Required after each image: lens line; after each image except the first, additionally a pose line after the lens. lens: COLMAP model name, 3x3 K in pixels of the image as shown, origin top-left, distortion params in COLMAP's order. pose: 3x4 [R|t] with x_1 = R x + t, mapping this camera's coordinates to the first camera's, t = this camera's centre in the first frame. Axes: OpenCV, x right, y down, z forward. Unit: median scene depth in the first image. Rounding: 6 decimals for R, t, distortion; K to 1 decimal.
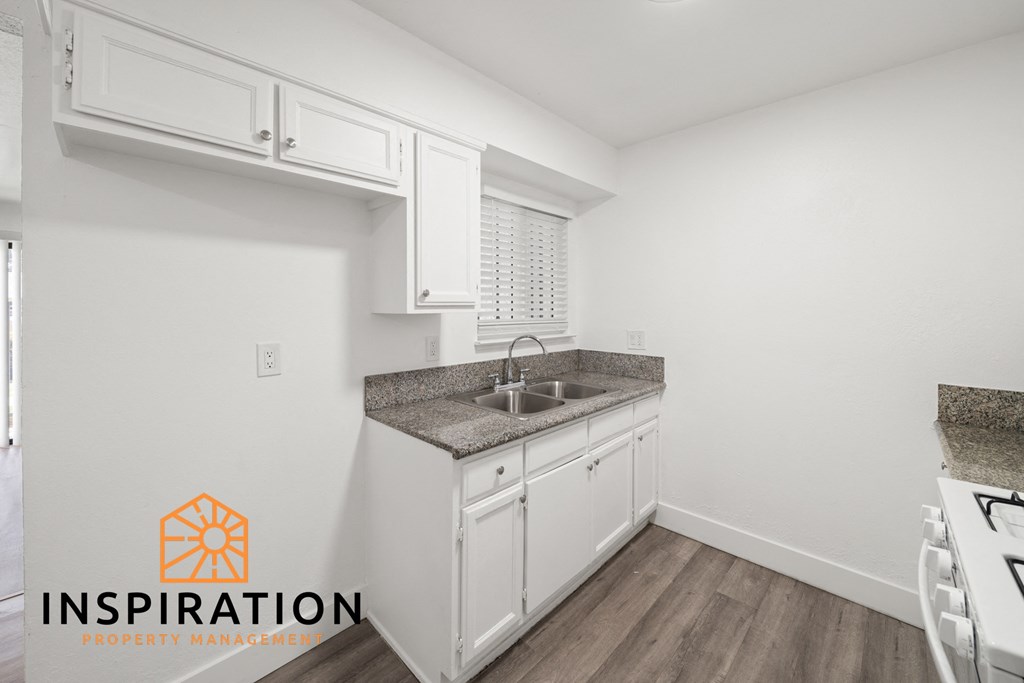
lens RADIAL K [[350.7, 0, 503.8], [0, 350.7, 310.1], [0, 0, 1]] dist [-0.014630, 0.000464]
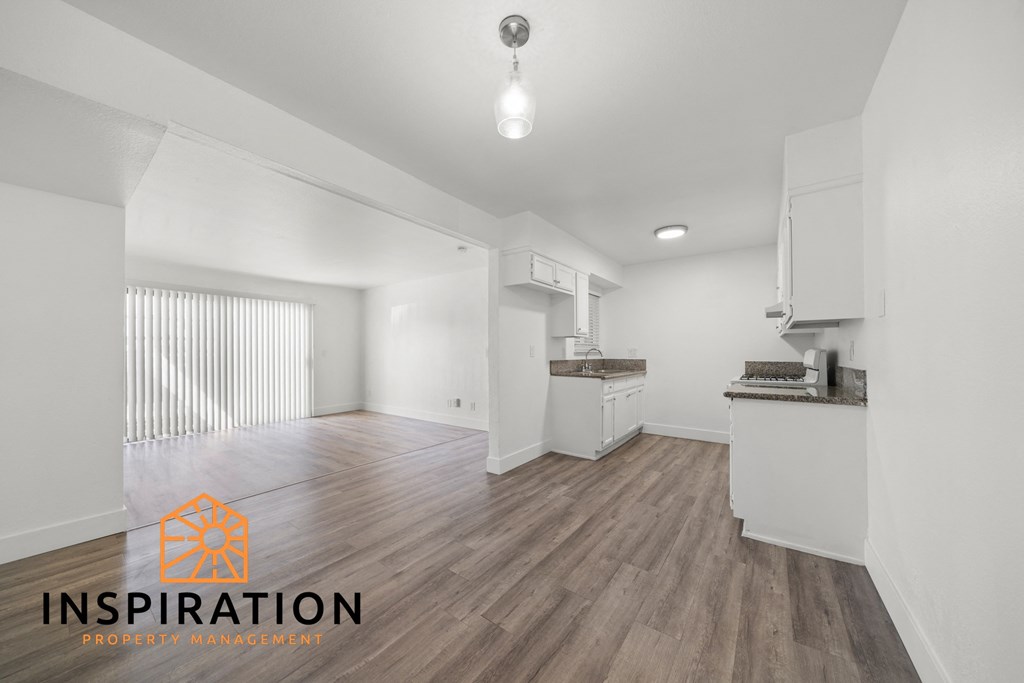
lens RADIAL K [[350.7, 0, 492.3], [0, 350.7, 350.3], [0, 0, 1]] dist [-0.014630, 0.000464]
pose [[0.986151, 0.001642, 0.165844, -1.094316], [0.002179, 0.999736, -0.022858, 0.147638], [-0.165838, 0.022903, 0.985887, -1.316362]]
